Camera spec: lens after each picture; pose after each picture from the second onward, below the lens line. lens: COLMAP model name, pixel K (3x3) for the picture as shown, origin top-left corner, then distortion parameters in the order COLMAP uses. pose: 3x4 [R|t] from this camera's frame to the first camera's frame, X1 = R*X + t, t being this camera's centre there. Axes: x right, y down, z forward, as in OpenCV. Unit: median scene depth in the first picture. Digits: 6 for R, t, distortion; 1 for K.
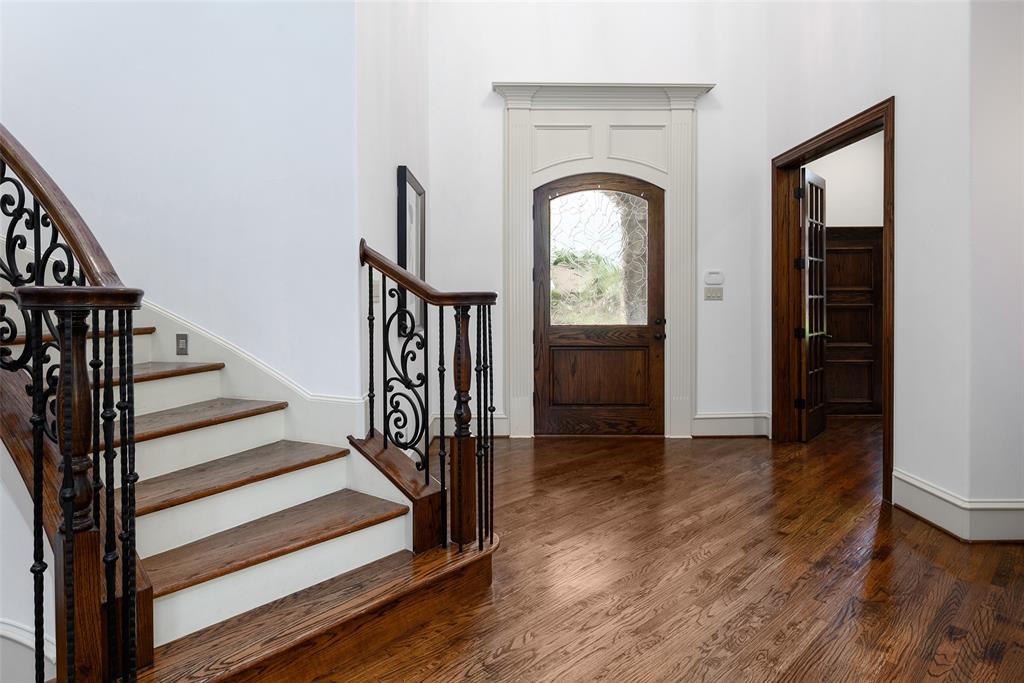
lens RADIAL K [[590.3, 0, 504.5], [0, 590.3, 315.3], [0, 0, 1]] dist [0.001281, 0.000296]
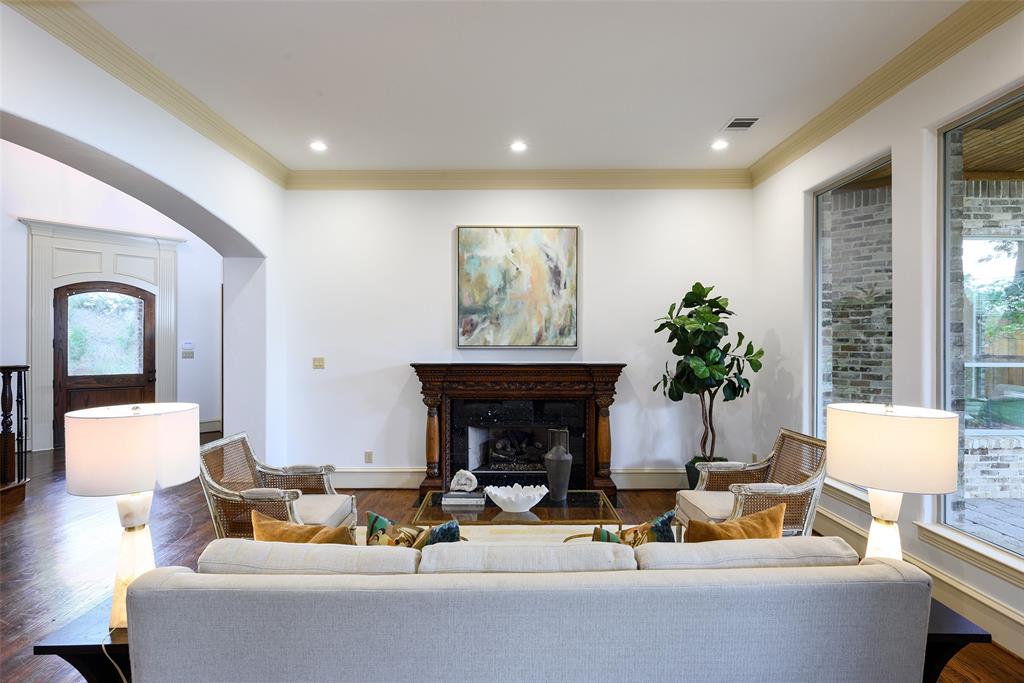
lens RADIAL K [[523.3, 0, 515.0], [0, 523.3, 342.4], [0, 0, 1]] dist [0.001098, 0.000579]
pose [[0.720276, 0.007596, 0.693646, -0.032544], [0.007629, 0.999793, -0.018871, -0.036608], [-0.693645, 0.018885, 0.720069, -0.830227]]
